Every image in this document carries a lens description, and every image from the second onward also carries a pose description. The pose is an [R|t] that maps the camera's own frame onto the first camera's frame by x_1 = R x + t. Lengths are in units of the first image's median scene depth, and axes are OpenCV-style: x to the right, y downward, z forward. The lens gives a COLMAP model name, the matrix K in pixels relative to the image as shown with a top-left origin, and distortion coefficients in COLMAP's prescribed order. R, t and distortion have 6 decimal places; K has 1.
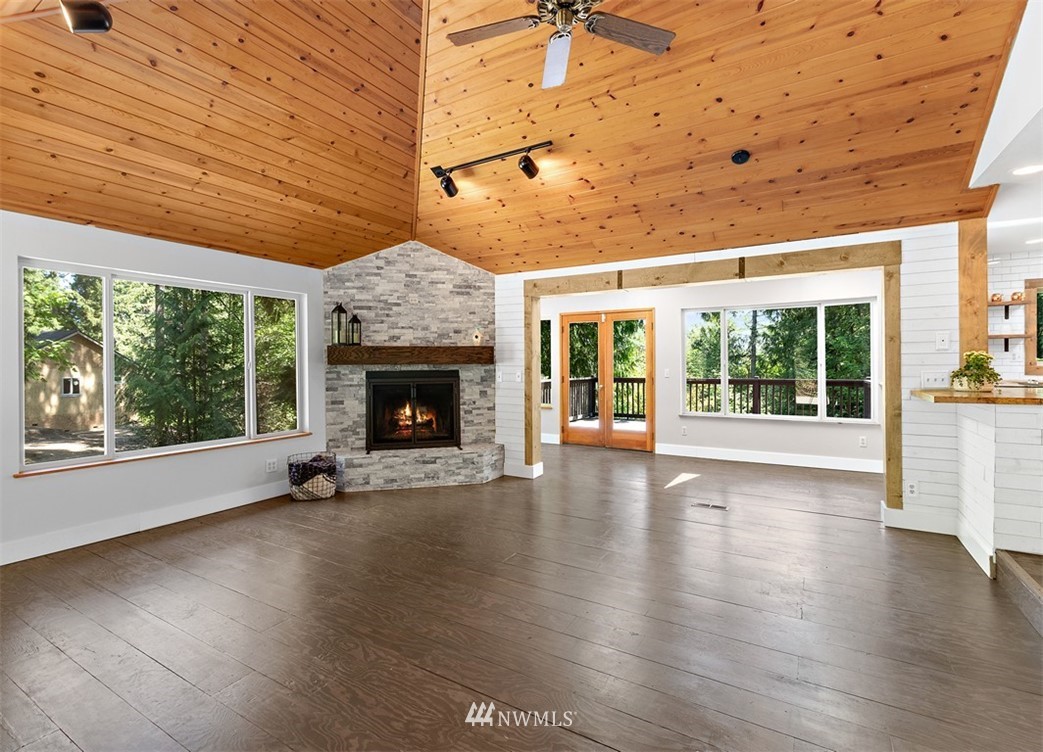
lens RADIAL K [[494.3, 0, 510.5], [0, 494.3, 363.2], [0, 0, 1]] dist [0.000073, 0.000503]
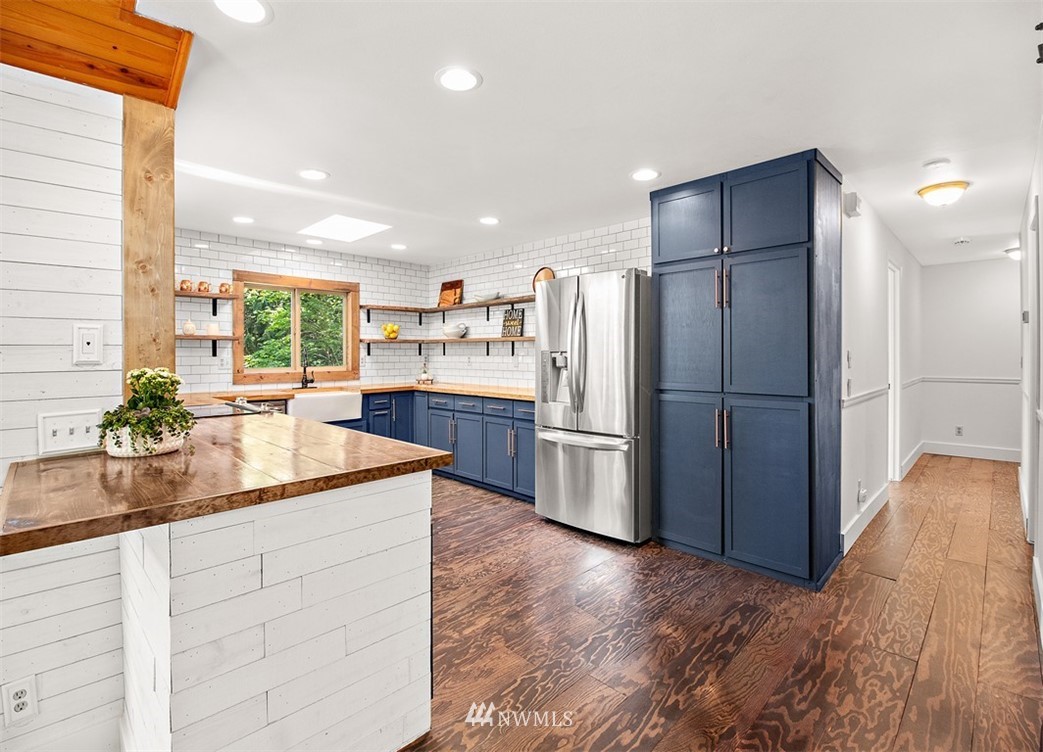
lens RADIAL K [[484.2, 0, 514.9], [0, 484.2, 352.7], [0, 0, 1]] dist [0.002665, 0.000012]
pose [[0.235977, 0.007999, 0.971726, 0.361348], [0.001970, 0.999960, -0.008710, -0.021972], [-0.971757, 0.003969, 0.235952, 0.347412]]
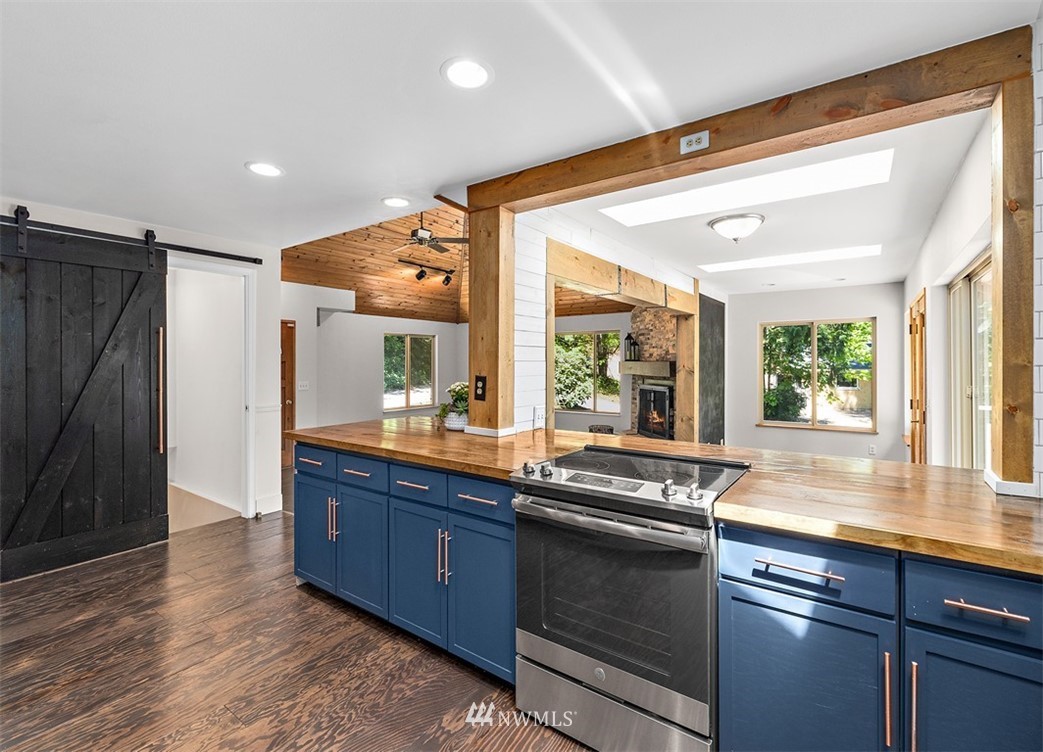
lens RADIAL K [[479.8, 0, 514.0], [0, 479.8, 362.2], [0, 0, 1]] dist [0.003087, 0.000706]
pose [[-0.079967, 0.005722, -0.996781, 1.124086], [0.002745, 0.999981, 0.005520, -0.040307], [0.996794, -0.002295, -0.079981, 0.738848]]
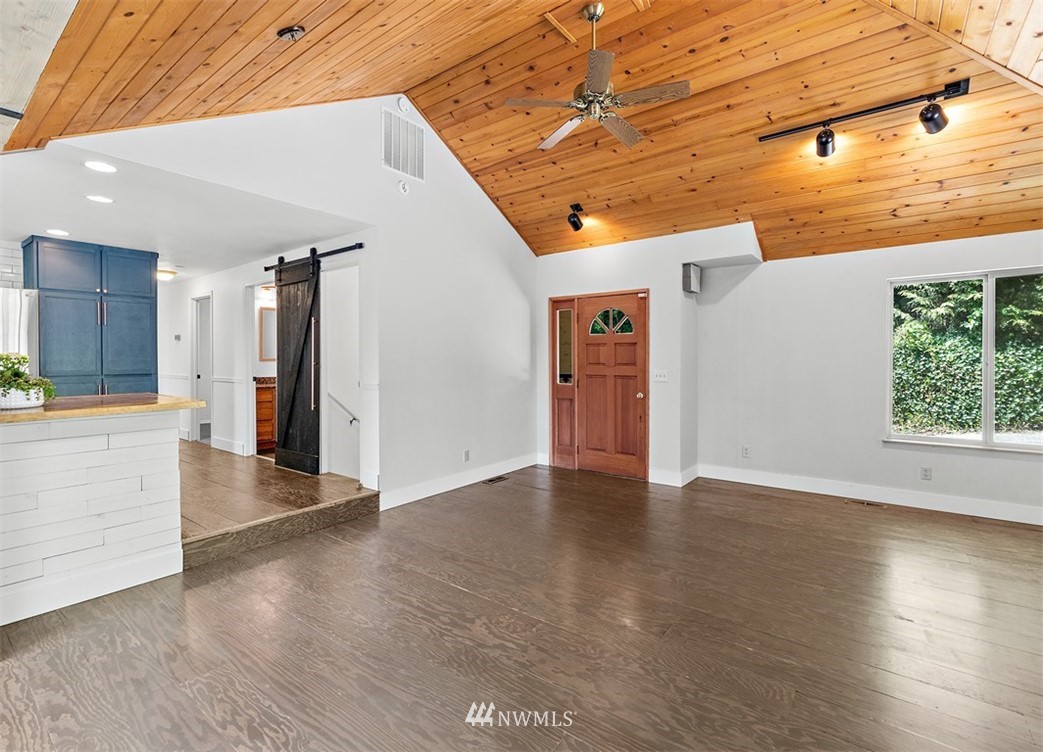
lens RADIAL K [[479.8, 0, 514.0], [0, 479.8, 362.2], [0, 0, 1]] dist [0.003087, 0.000706]
pose [[-0.994016, 0.008487, 0.108905, 0.083739], [0.009088, 0.999946, 0.005018, -0.004934], [-0.108856, 0.005978, -0.994040, 1.038131]]
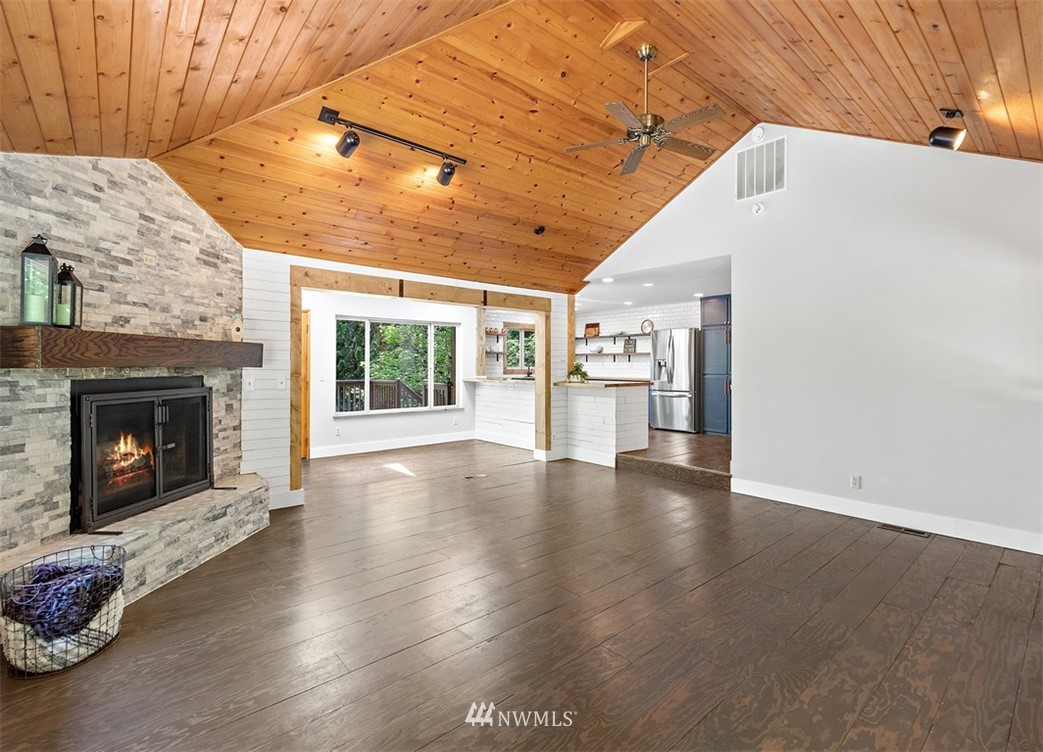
lens RADIAL K [[479.8, 0, 514.0], [0, 479.8, 362.2], [0, 0, 1]] dist [0.003087, 0.000706]
pose [[0.313145, 0.013445, 0.949610, -0.621921], [-0.004597, 0.999910, -0.012641, 0.001691], [-0.949694, -0.000407, 0.313179, 0.407791]]
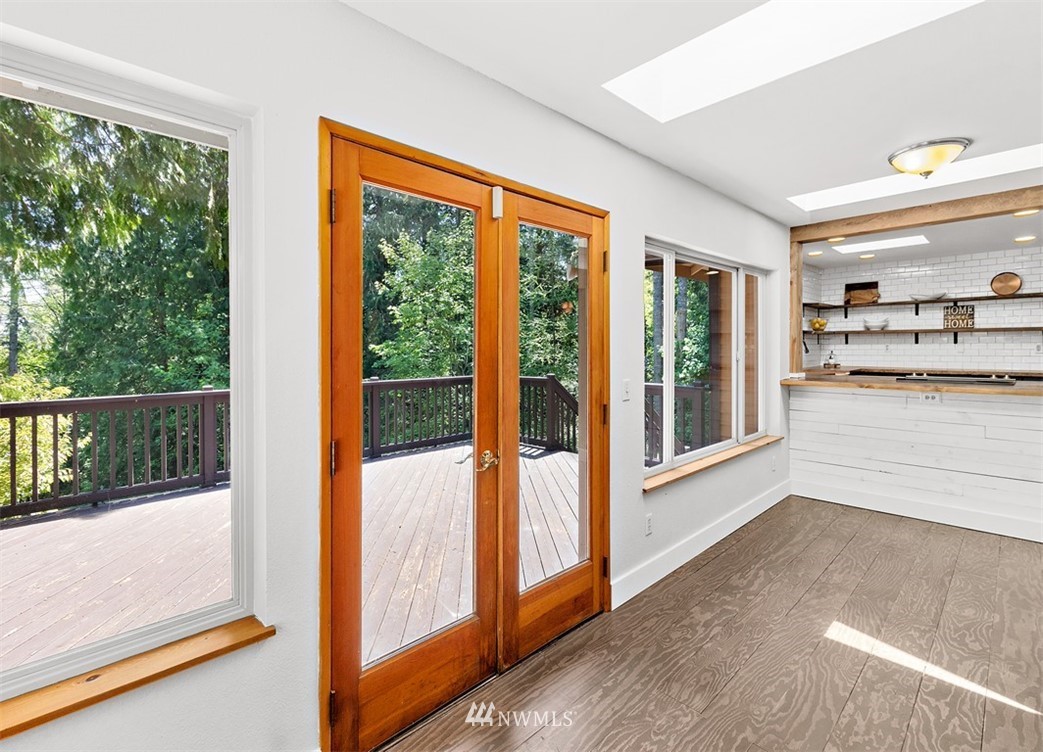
lens RADIAL K [[484.2, 0, 514.9], [0, 484.2, 352.7], [0, 0, 1]] dist [0.002665, 0.000012]
pose [[0.251087, -0.003766, 0.967957, -0.093032], [0.006425, 0.999977, 0.002224, -0.012293], [-0.967943, 0.005661, 0.251106, 1.252633]]
